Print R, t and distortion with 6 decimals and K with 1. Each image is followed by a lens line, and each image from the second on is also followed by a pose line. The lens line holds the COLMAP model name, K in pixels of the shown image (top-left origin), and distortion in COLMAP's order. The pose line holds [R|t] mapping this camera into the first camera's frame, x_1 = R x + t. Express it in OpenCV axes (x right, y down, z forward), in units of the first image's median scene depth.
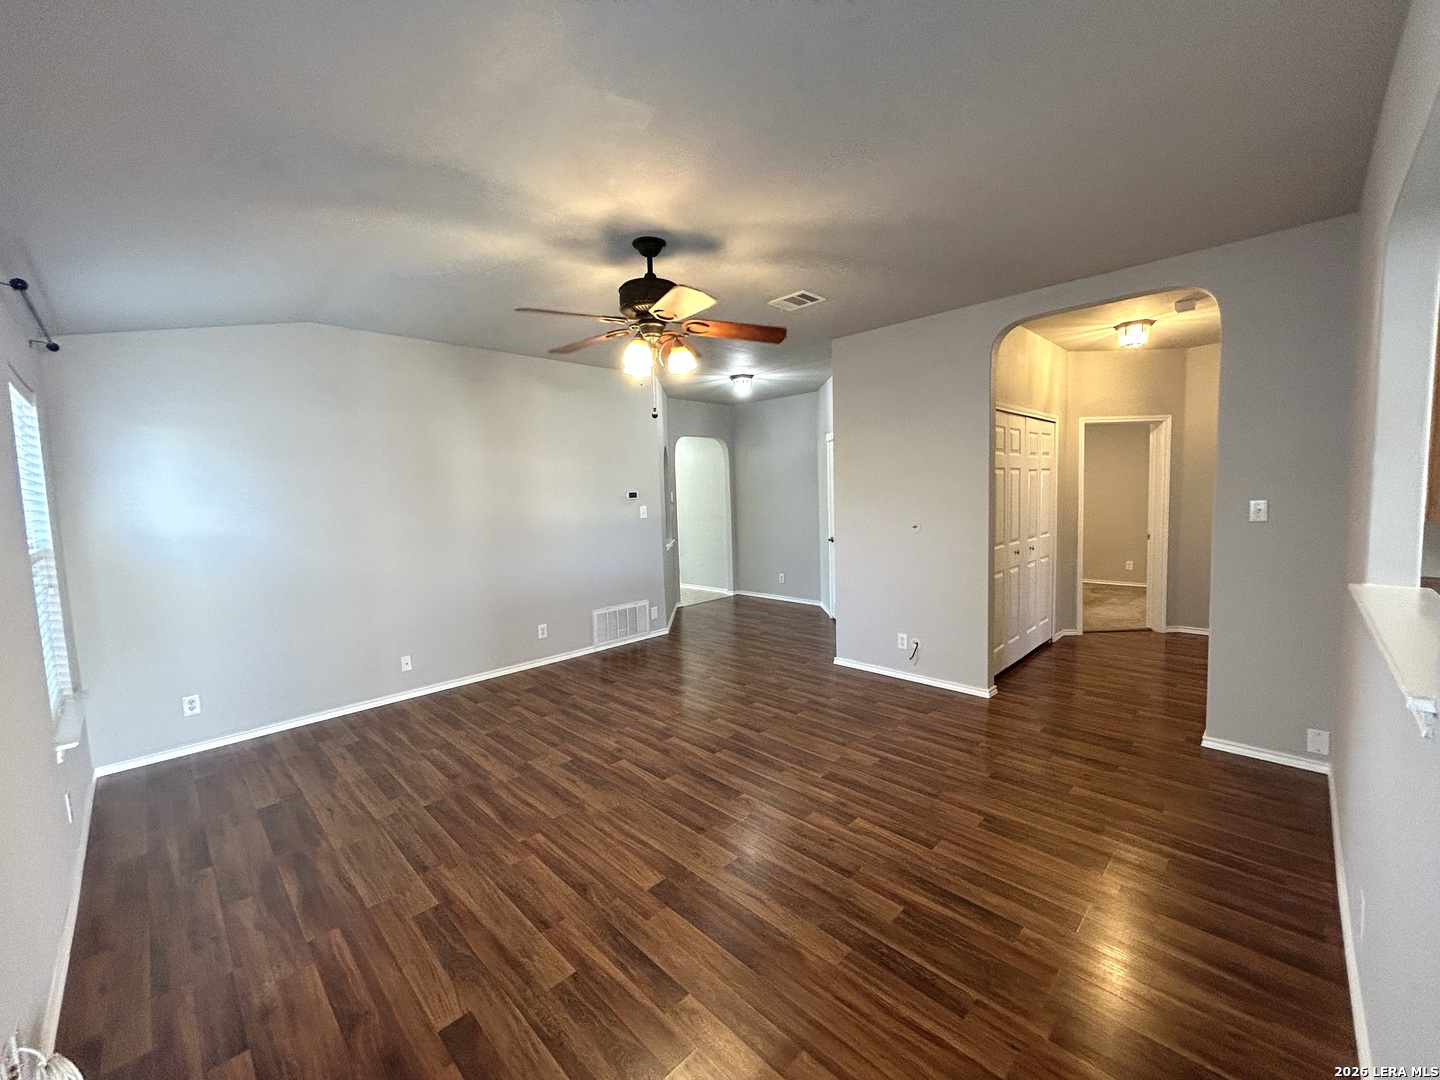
lens RADIAL K [[579.0, 0, 720.9], [0, 579.0, 541.4], [0, 0, 1]] dist [0.002934, 0.000554]
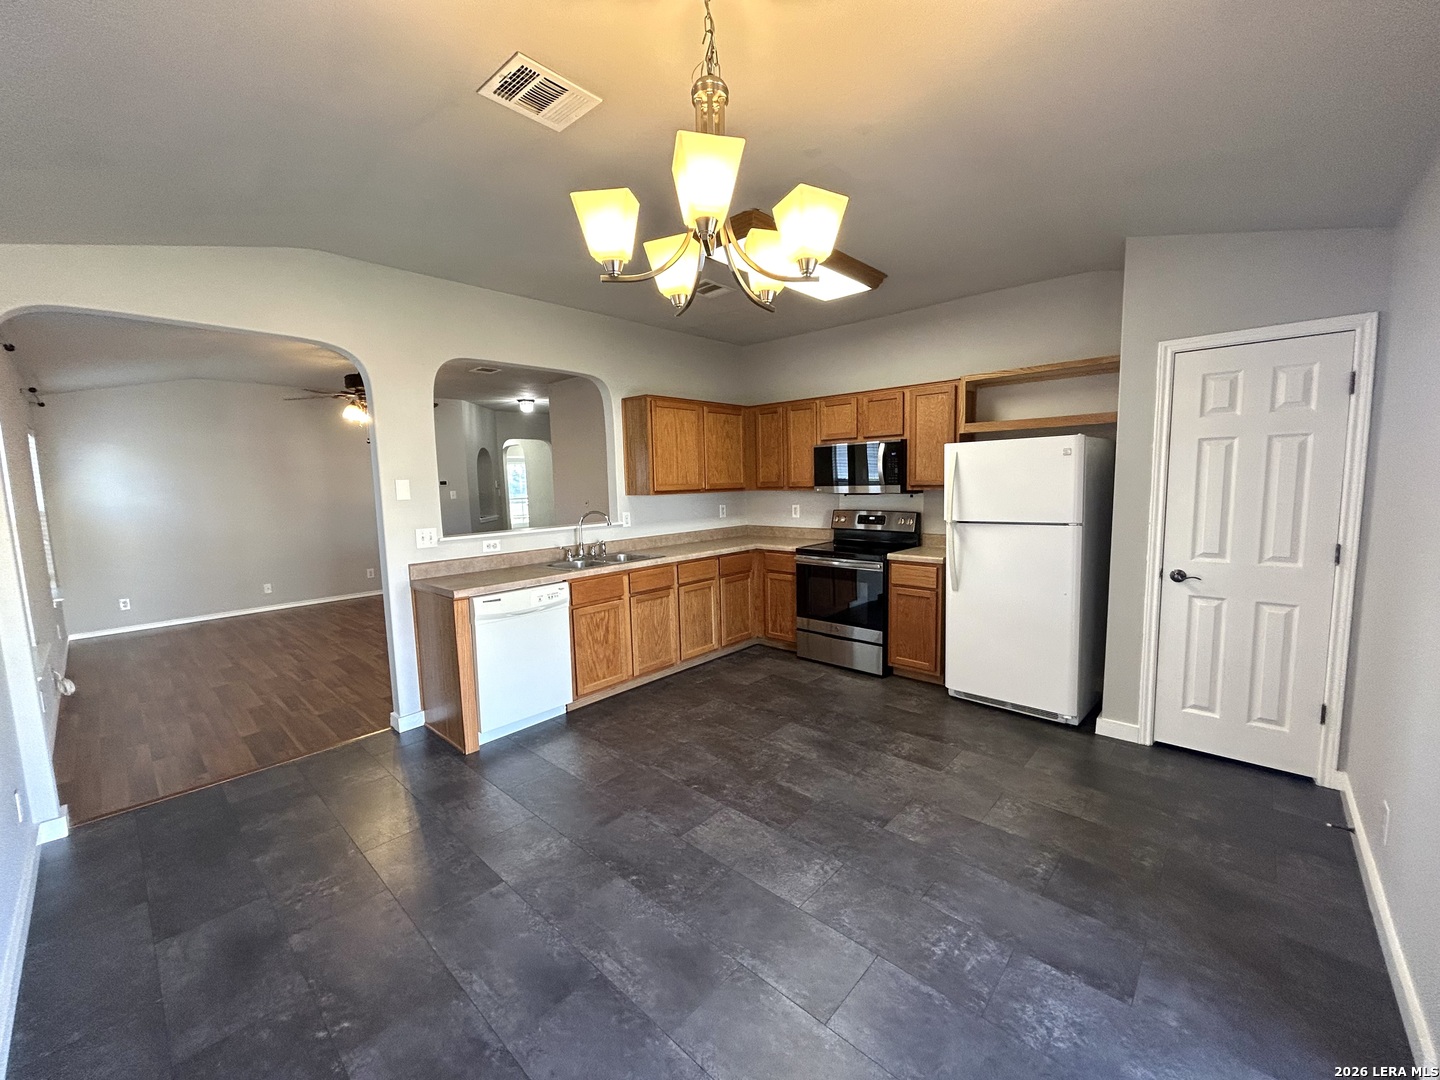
lens RADIAL K [[579.0, 0, 719.6], [0, 579.0, 536.5], [0, 0, 1]] dist [0.002934, 0.000554]
pose [[0.999424, -0.004669, 0.033622, 0.812484], [0.004227, 0.999904, 0.013209, 0.063347], [-0.033680, -0.013059, 0.999347, -0.798024]]
